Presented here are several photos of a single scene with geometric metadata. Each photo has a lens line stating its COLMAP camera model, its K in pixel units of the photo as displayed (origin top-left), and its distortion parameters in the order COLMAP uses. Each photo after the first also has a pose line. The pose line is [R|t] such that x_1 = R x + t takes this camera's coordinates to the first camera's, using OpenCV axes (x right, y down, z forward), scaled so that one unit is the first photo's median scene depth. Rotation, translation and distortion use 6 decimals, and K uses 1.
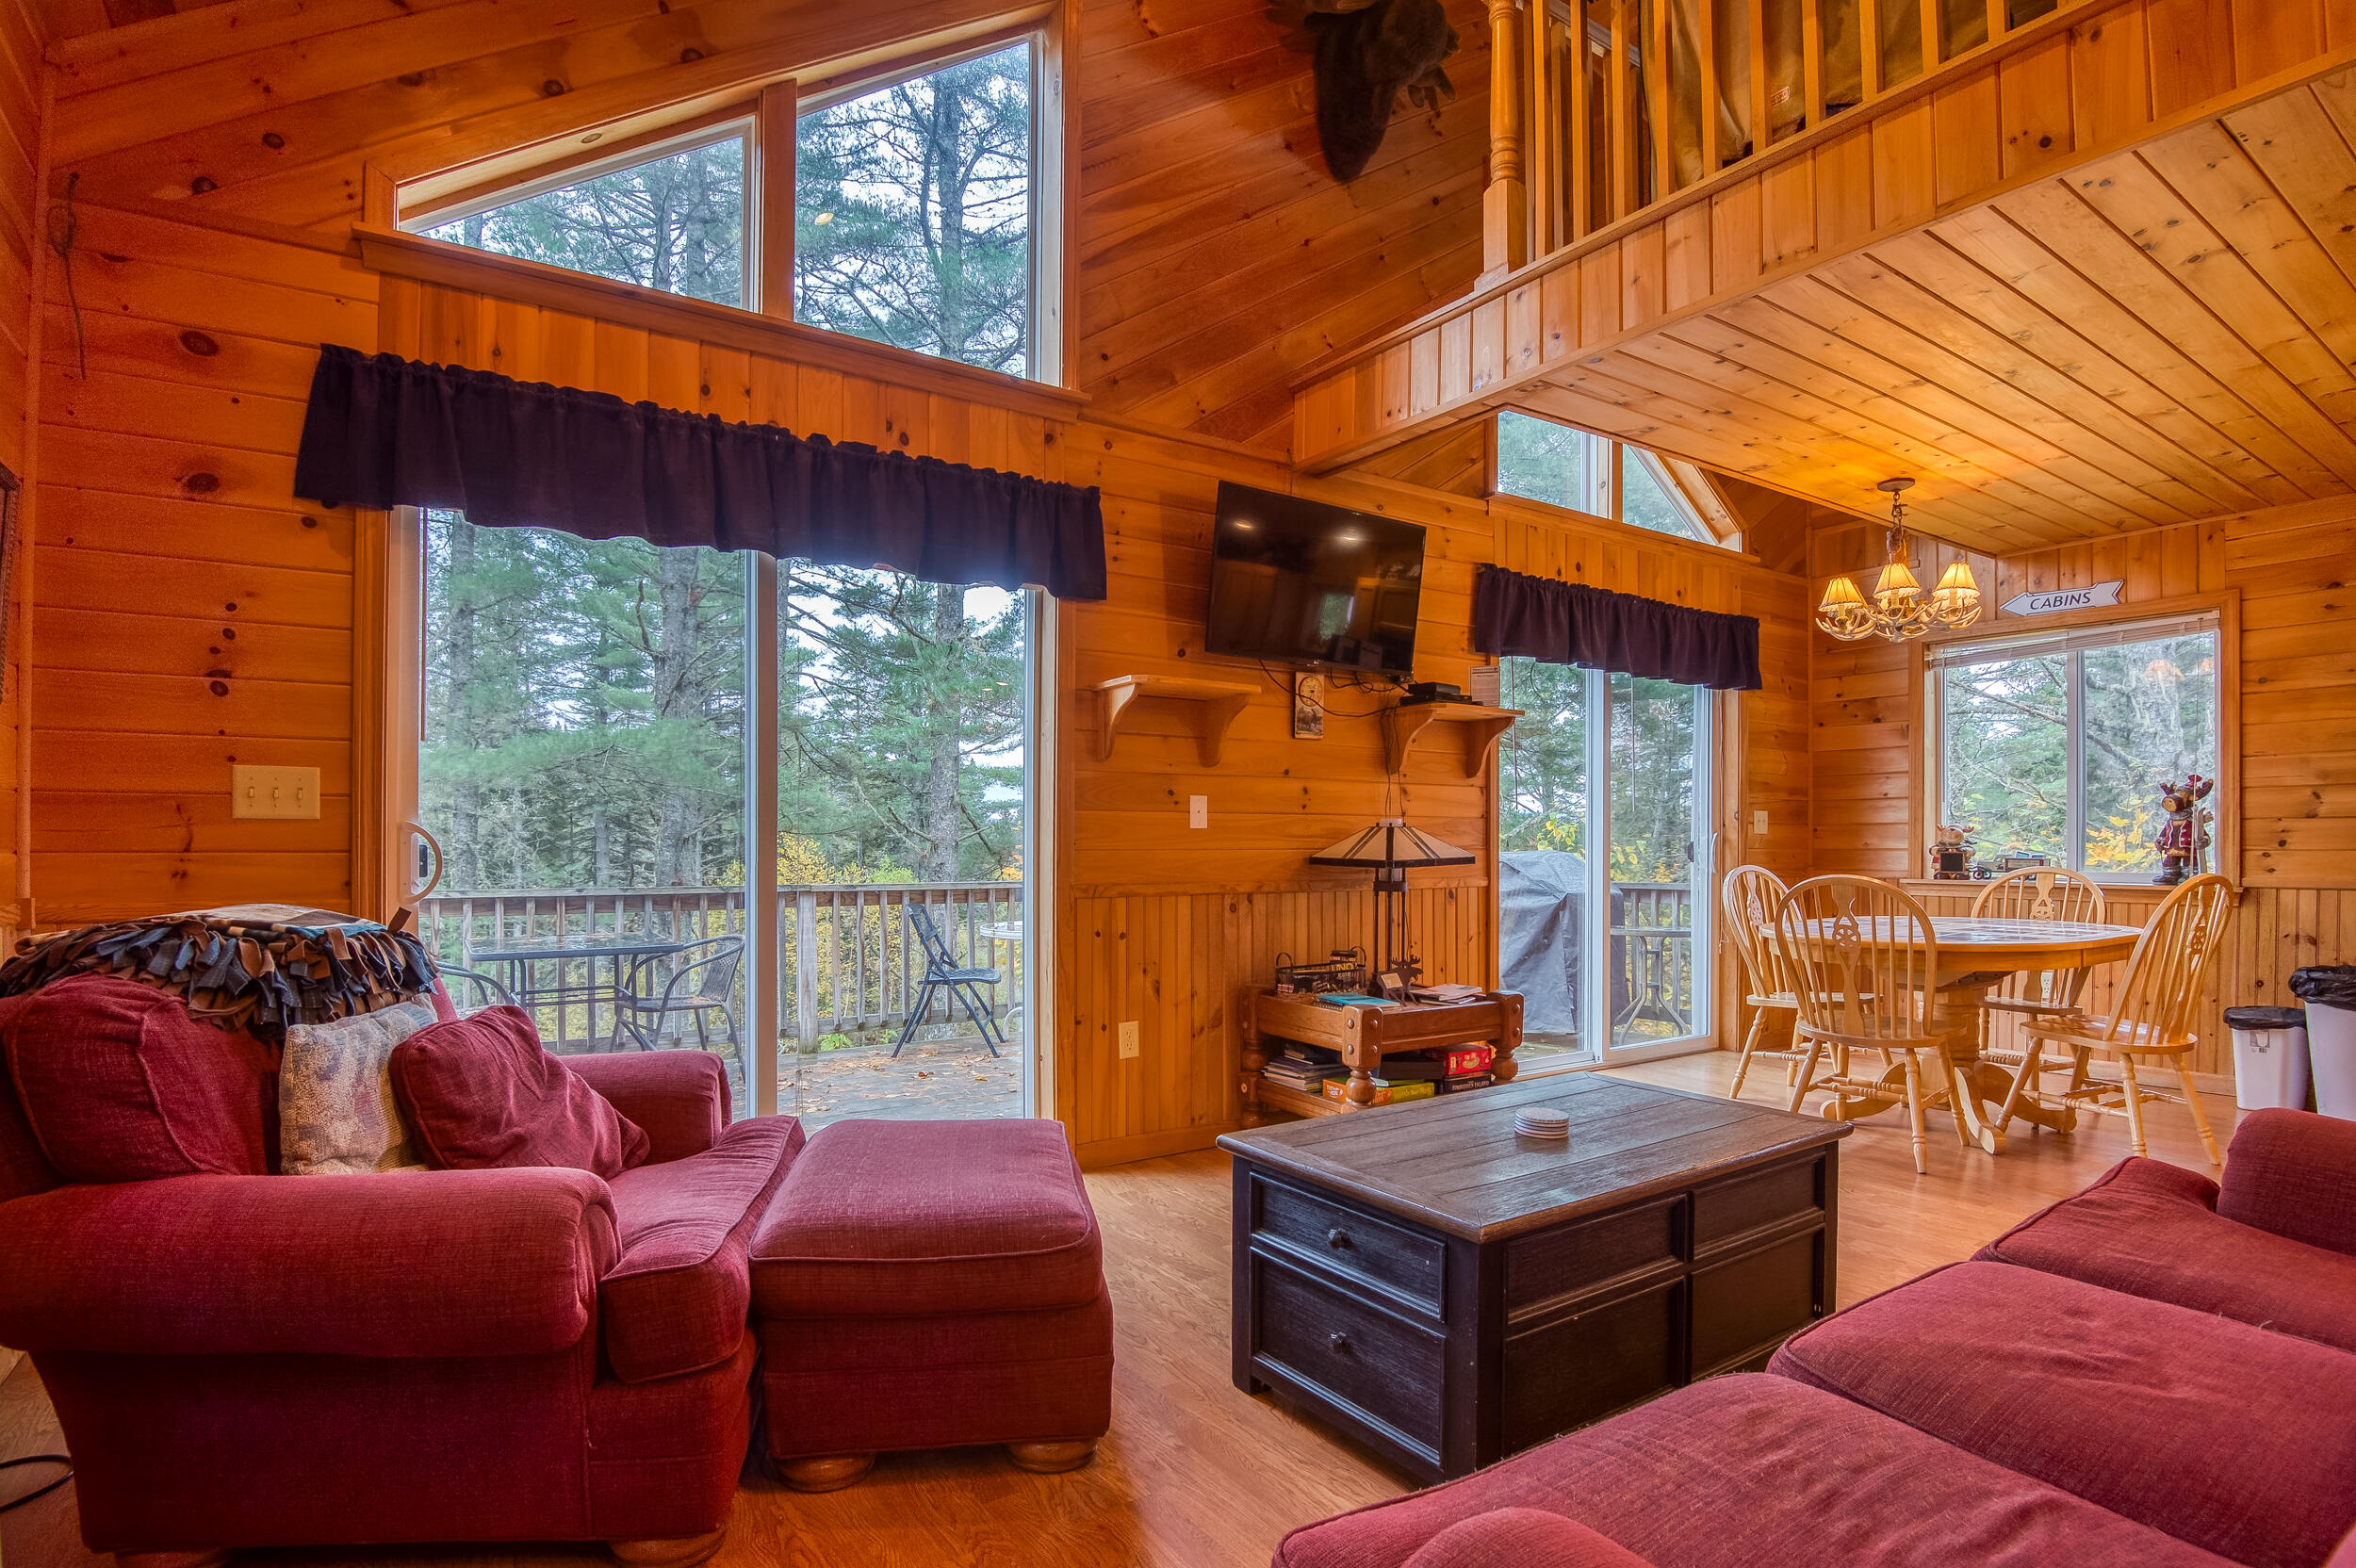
lens RADIAL K [[1133.0, 0, 1153.6], [0, 1133.0, 849.2], [0, 0, 1]] dist [-0.028912, -0.004504]
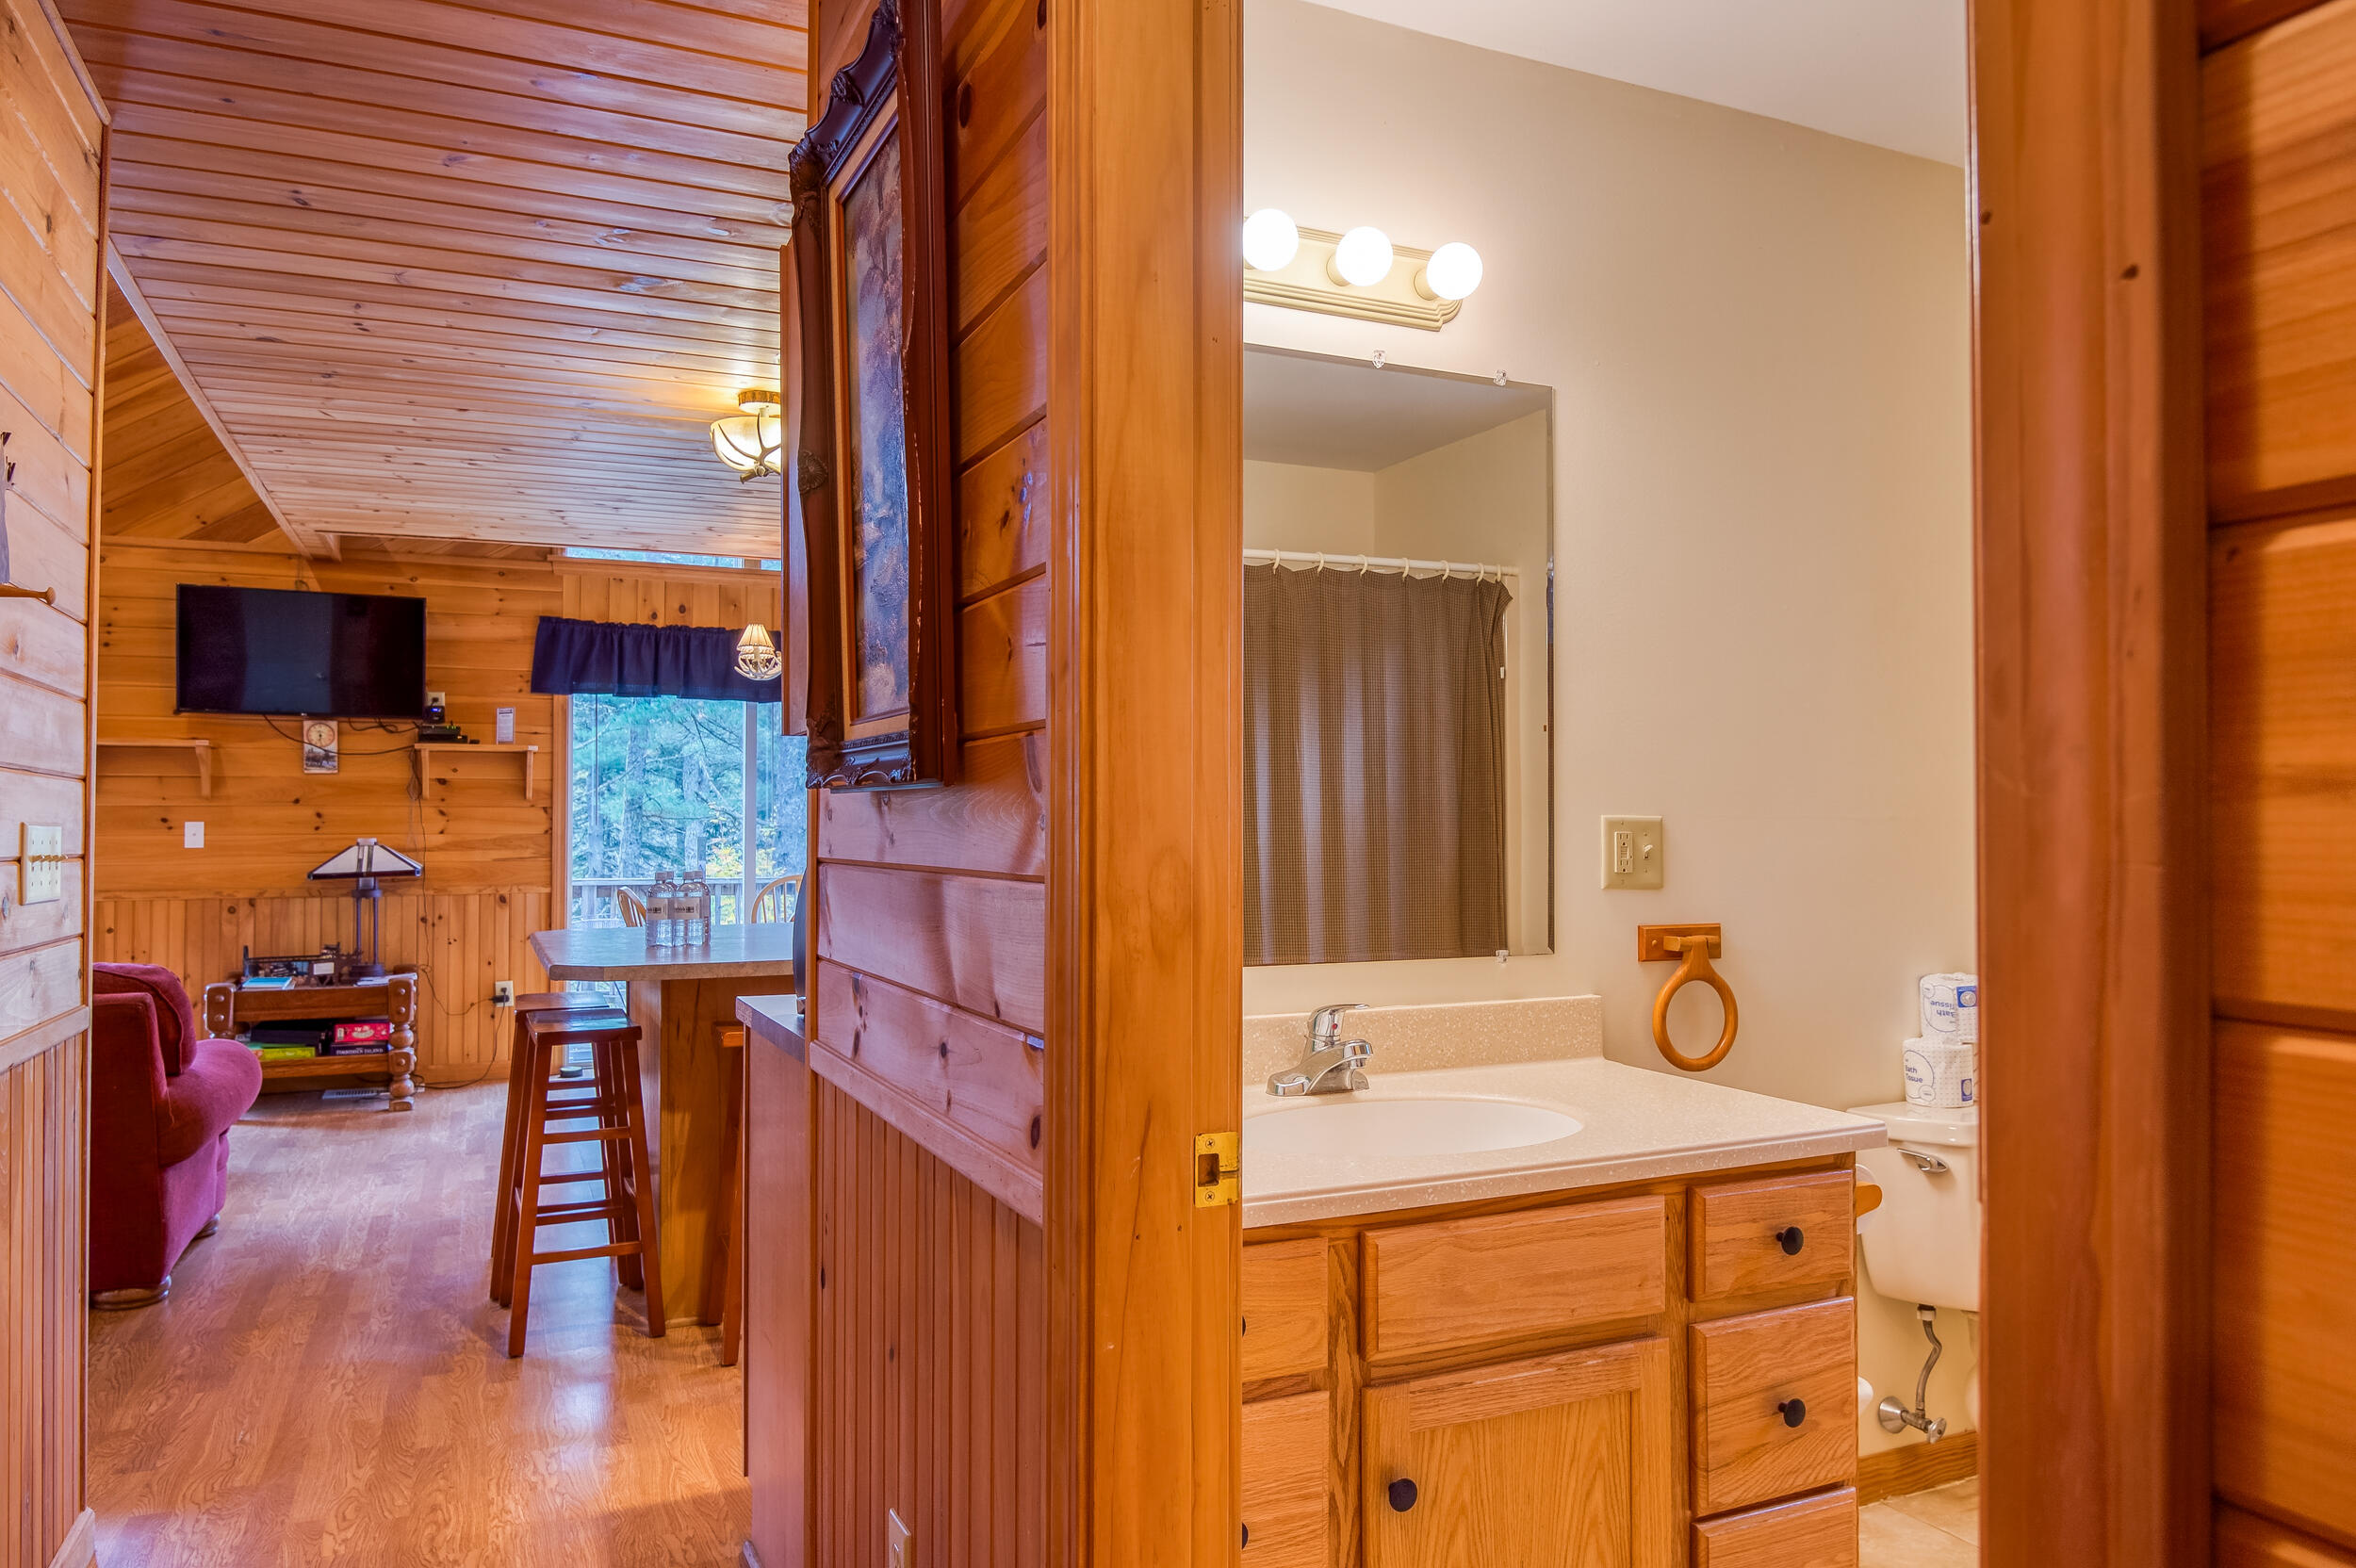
lens RADIAL K [[1474.6, 0, 1133.2], [0, 1474.6, 793.9], [0, 0, 1]] dist [0.004167, -0.008125]
pose [[0.989997, -0.002778, -0.141059, 1.395178], [-0.000538, 0.999725, -0.023465, -0.042583], [0.141086, 0.023306, 0.989723, -0.529116]]
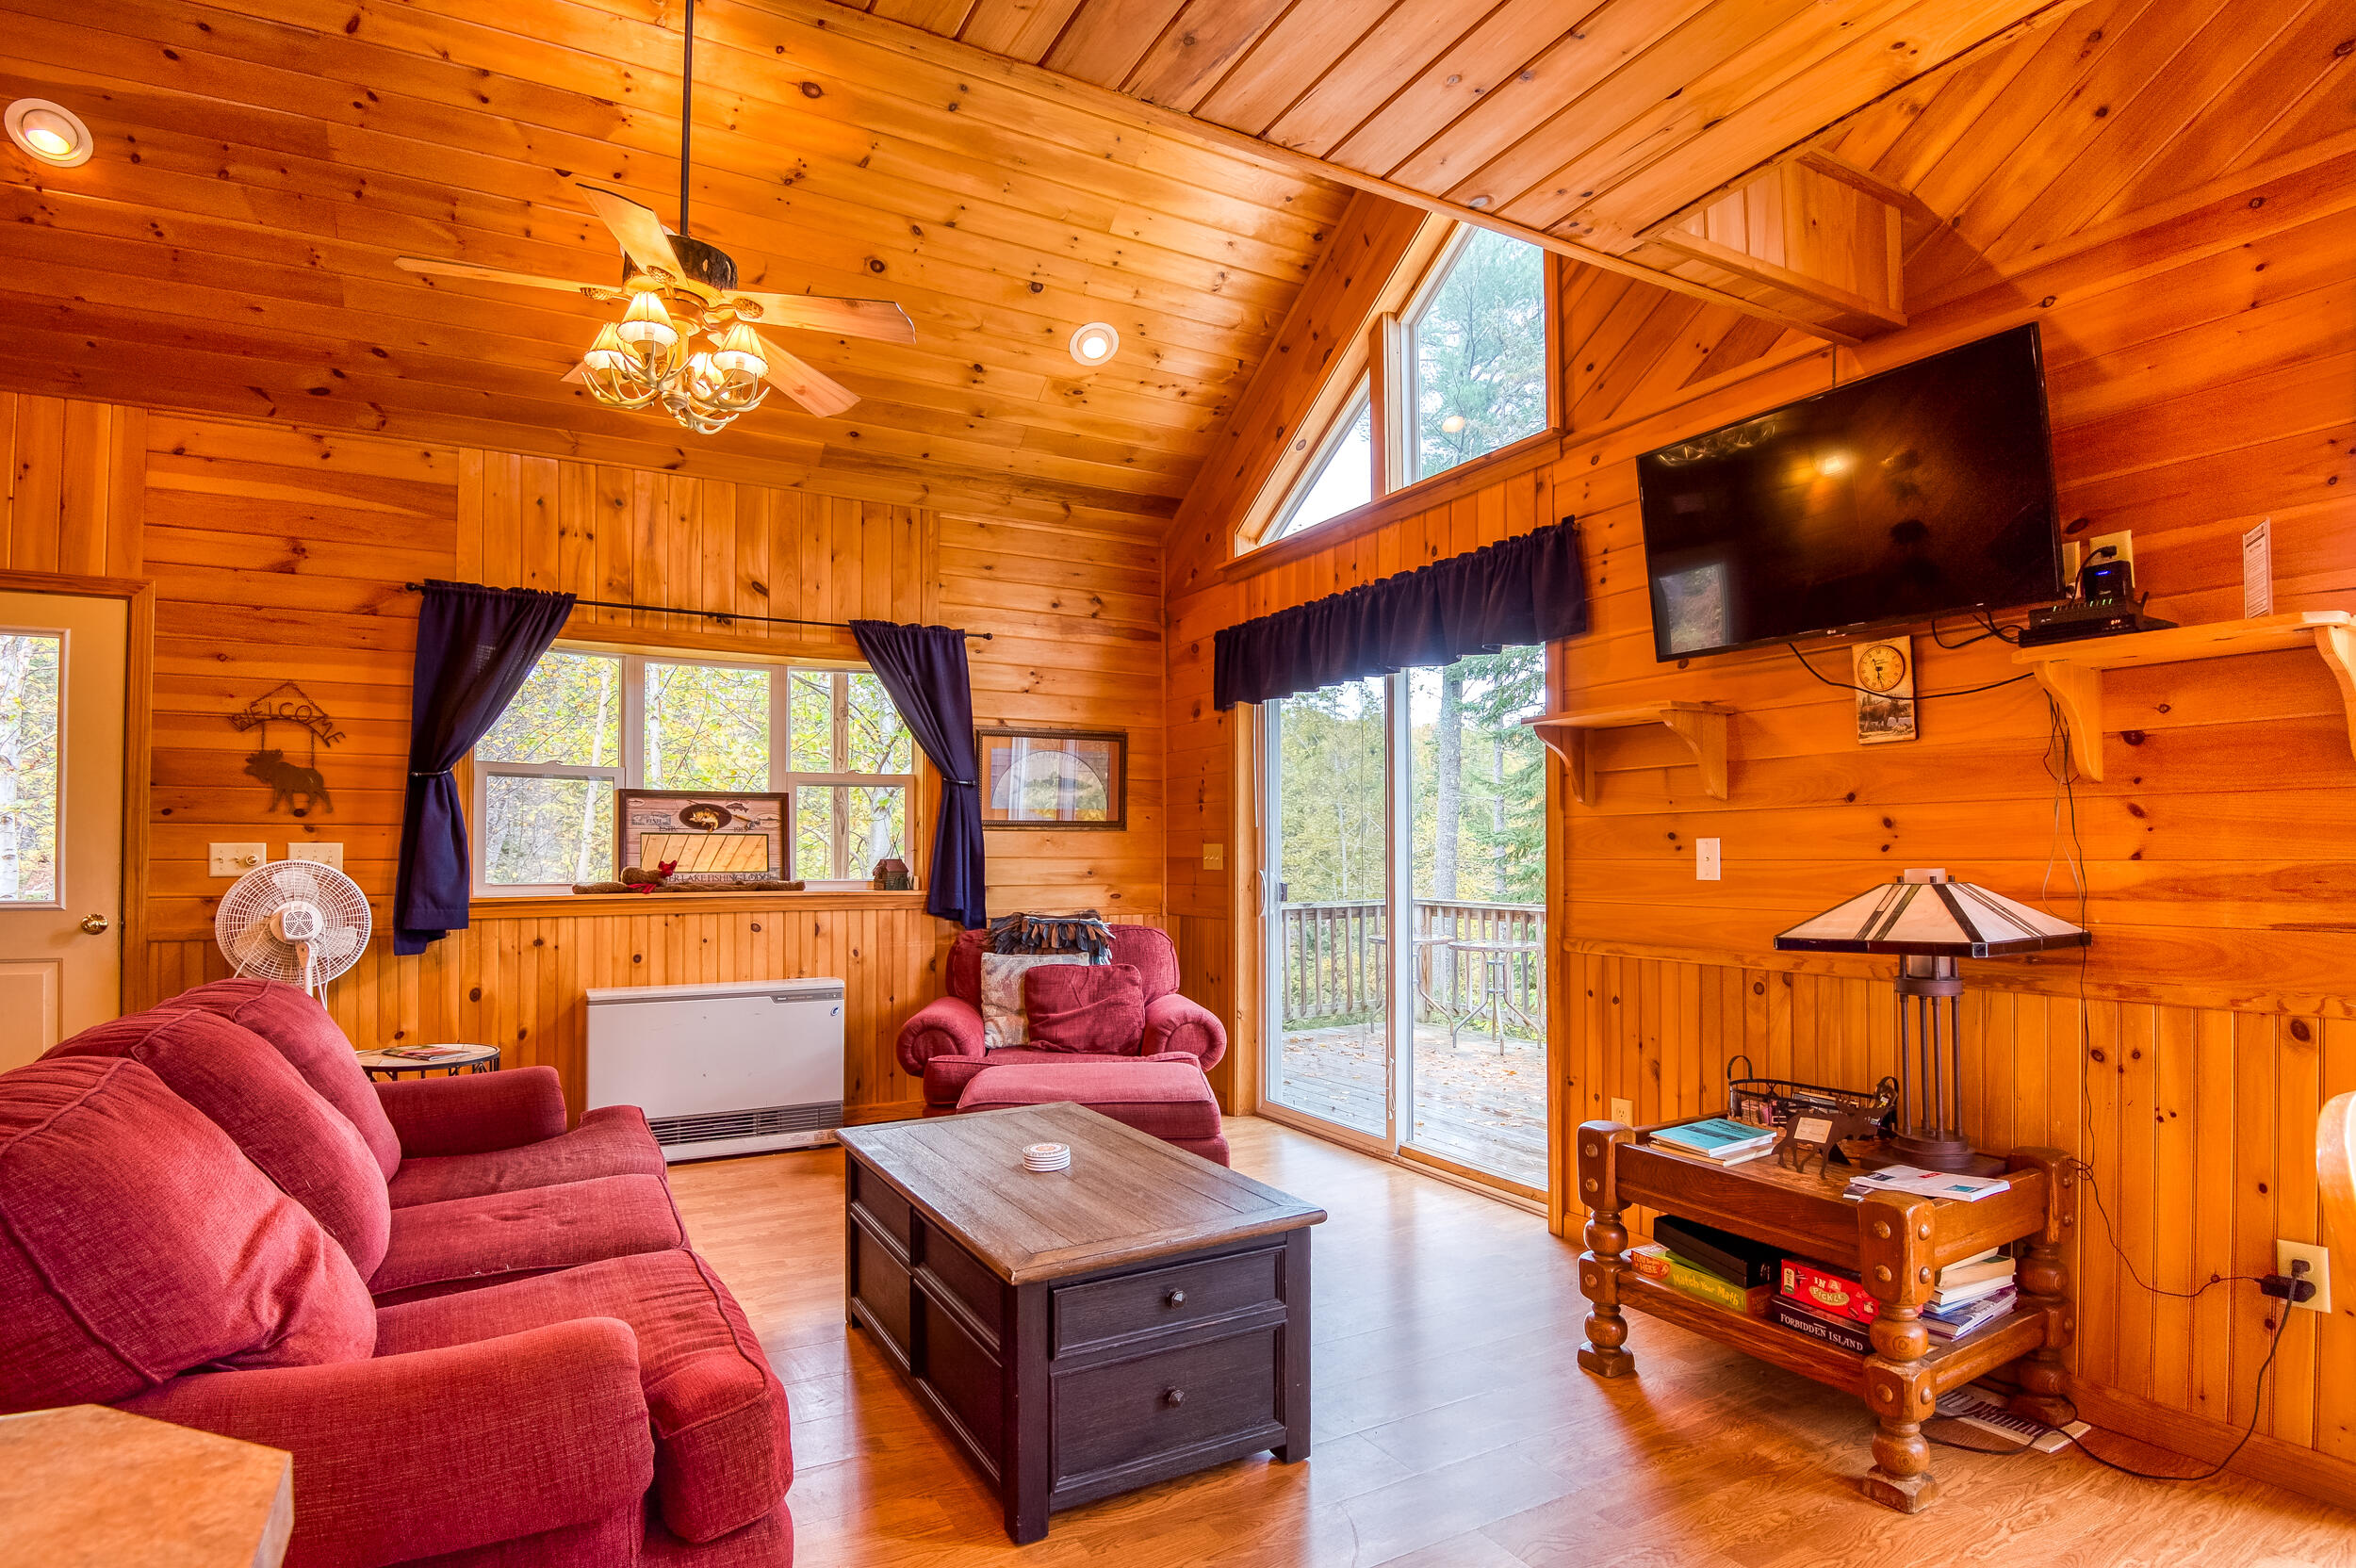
lens RADIAL K [[1154.5, 0, 1200.8], [0, 1154.5, 841.4], [0, 0, 1]] dist [-0.040756, -0.002681]
pose [[-0.042031, -0.010834, -0.999058, 0.893079], [-0.001832, 0.999940, -0.010766, -0.037845], [0.999115, 0.001378, -0.042048, 0.716048]]
